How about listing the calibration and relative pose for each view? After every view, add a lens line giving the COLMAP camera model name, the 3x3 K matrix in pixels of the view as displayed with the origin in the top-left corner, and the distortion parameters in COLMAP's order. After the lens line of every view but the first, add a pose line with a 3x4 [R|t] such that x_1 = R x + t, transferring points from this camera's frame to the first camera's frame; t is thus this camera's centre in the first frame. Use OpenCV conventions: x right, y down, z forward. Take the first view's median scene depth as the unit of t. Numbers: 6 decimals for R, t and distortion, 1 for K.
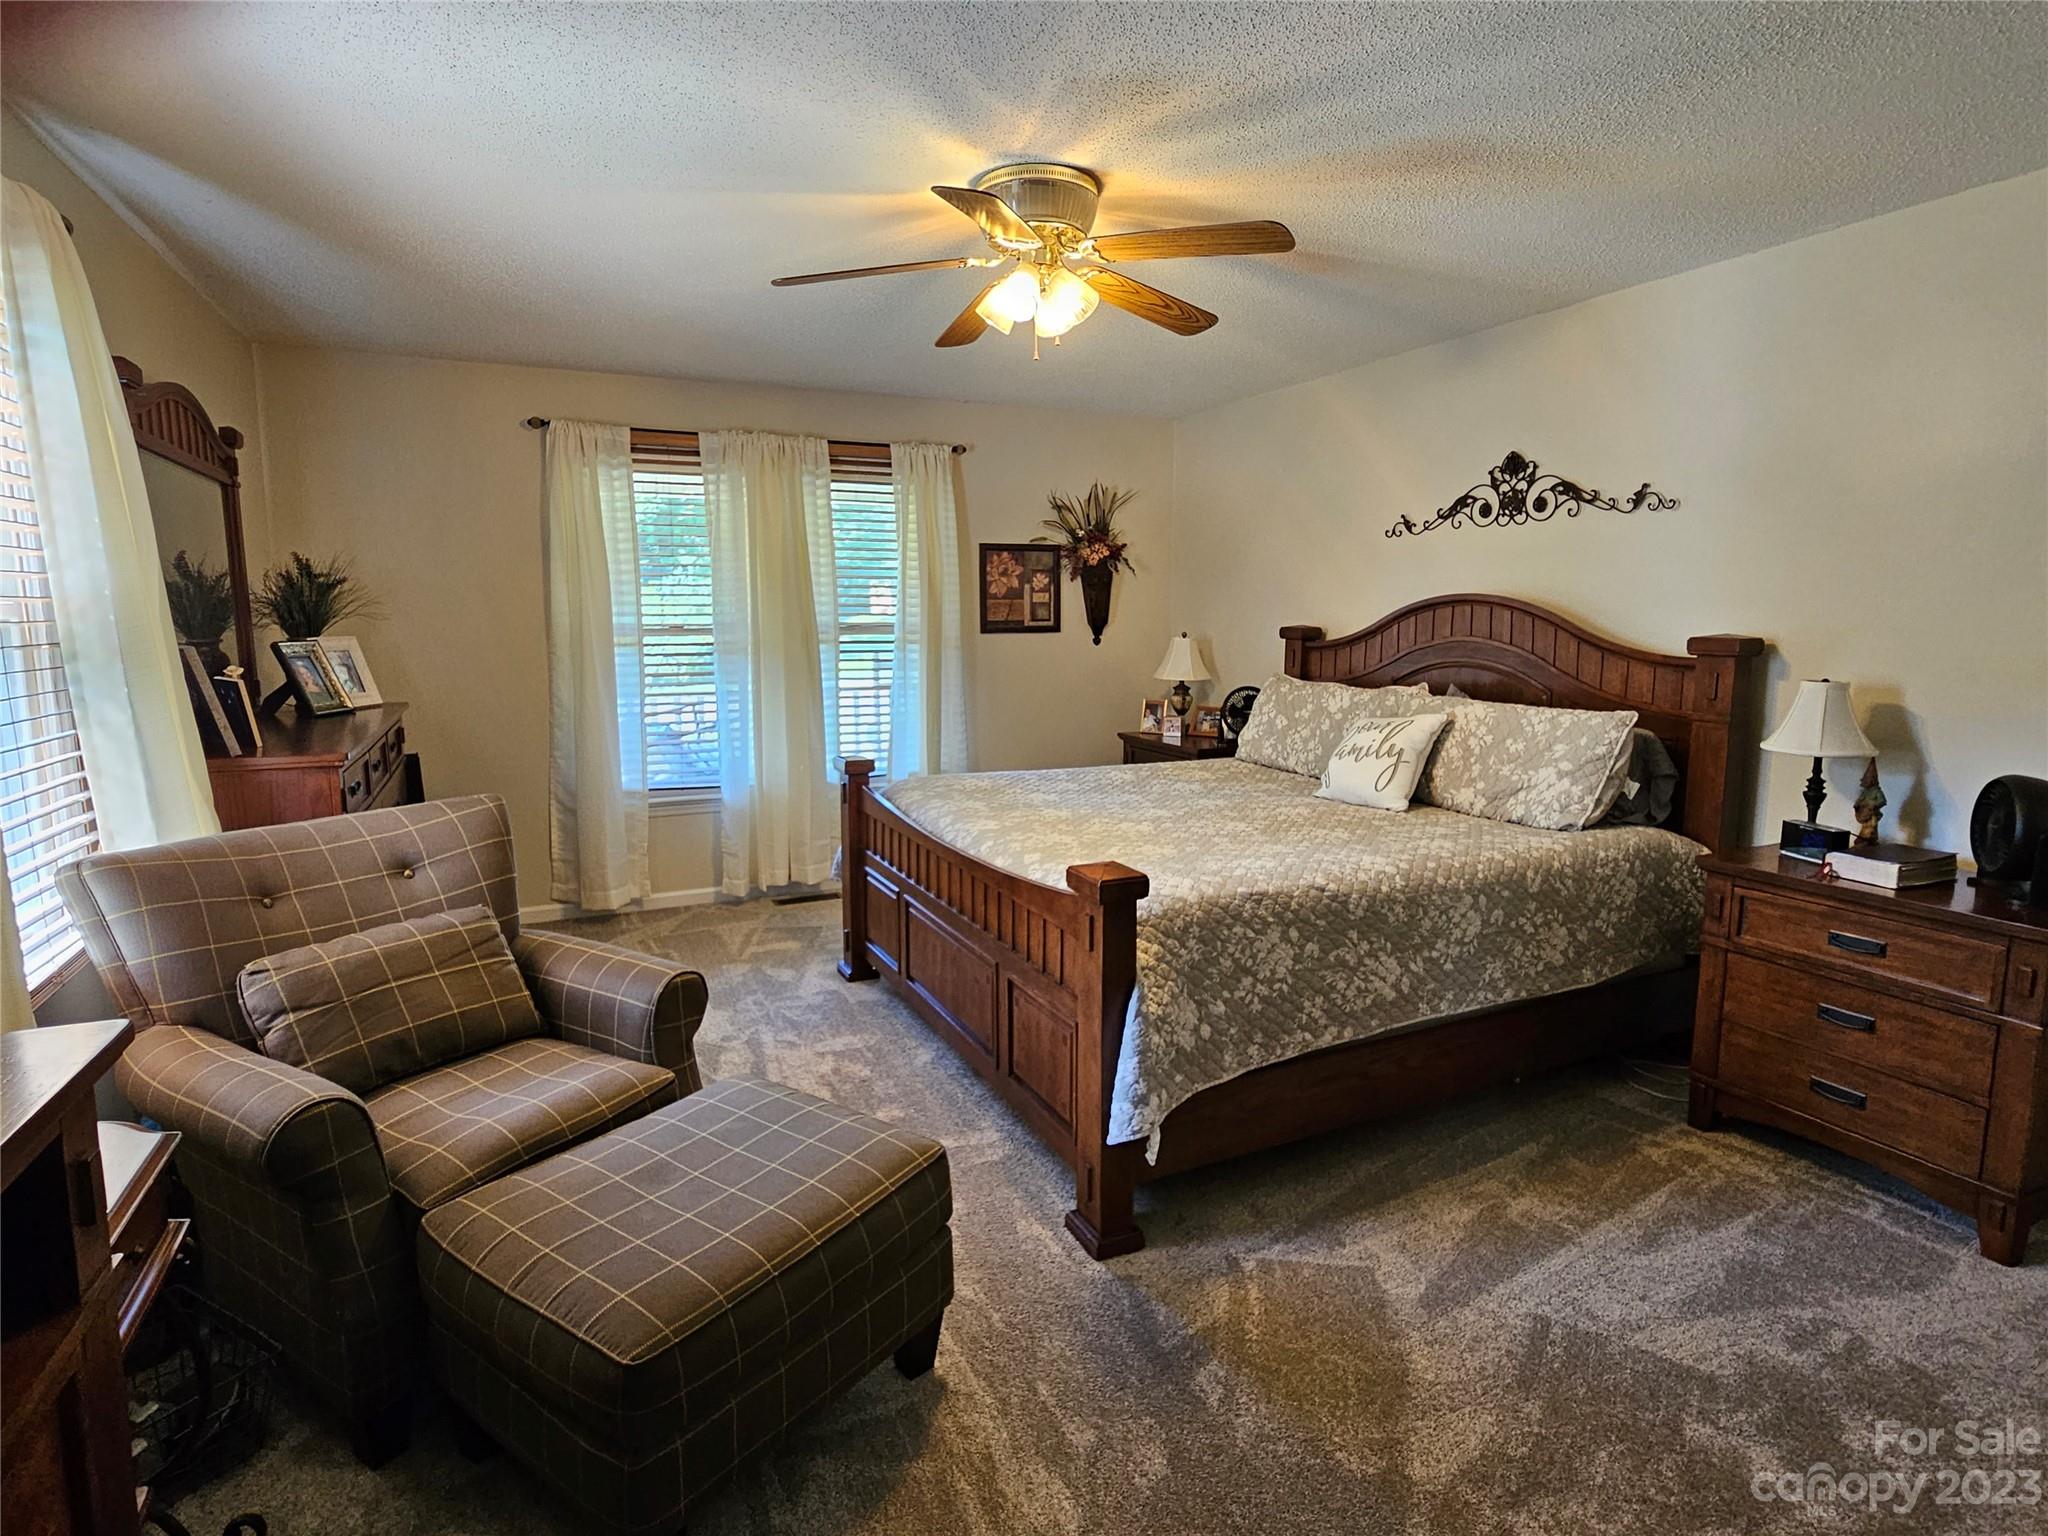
lens RADIAL K [[1079.1, 0, 1024.0], [0, 1079.1, 768.0], [0, 0, 1]] dist [-0.002222, -0.000121]
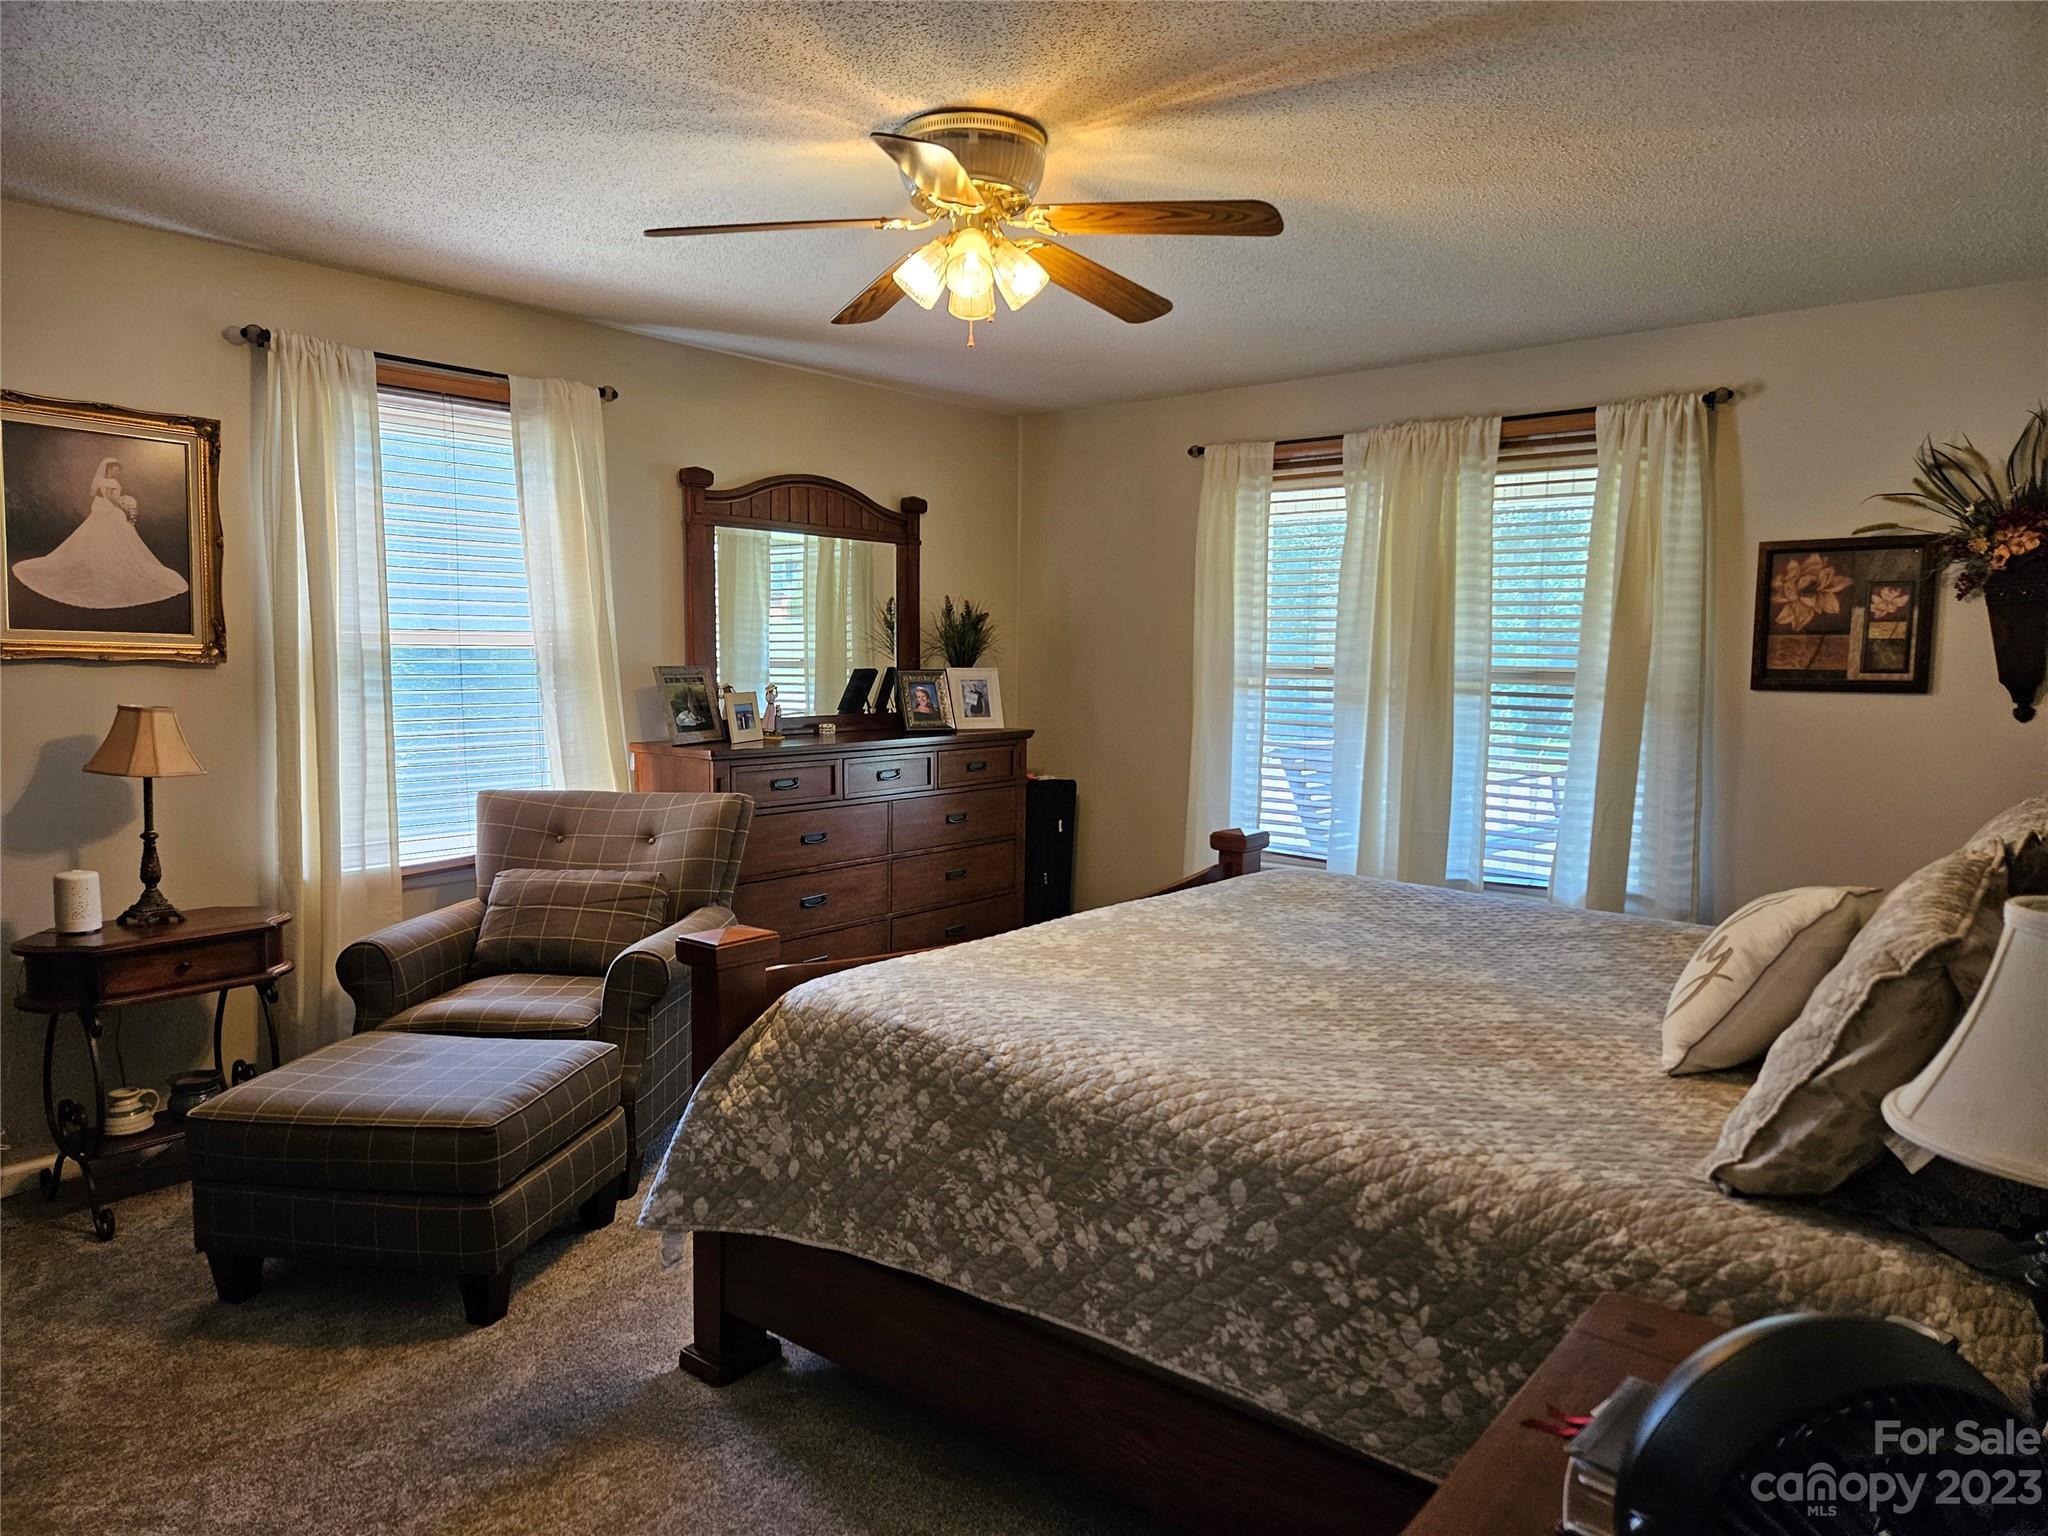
lens RADIAL K [[1356.7, 0, 1011.1], [0, 1356.7, 796.8], [0, 0, 1]] dist [0.073787, -0.060684]
pose [[0.424526, 0.107167, -0.899051, 0.939826], [-0.142801, 0.988468, 0.050396, -0.086052], [0.894084, 0.106991, 0.434934, 0.566131]]
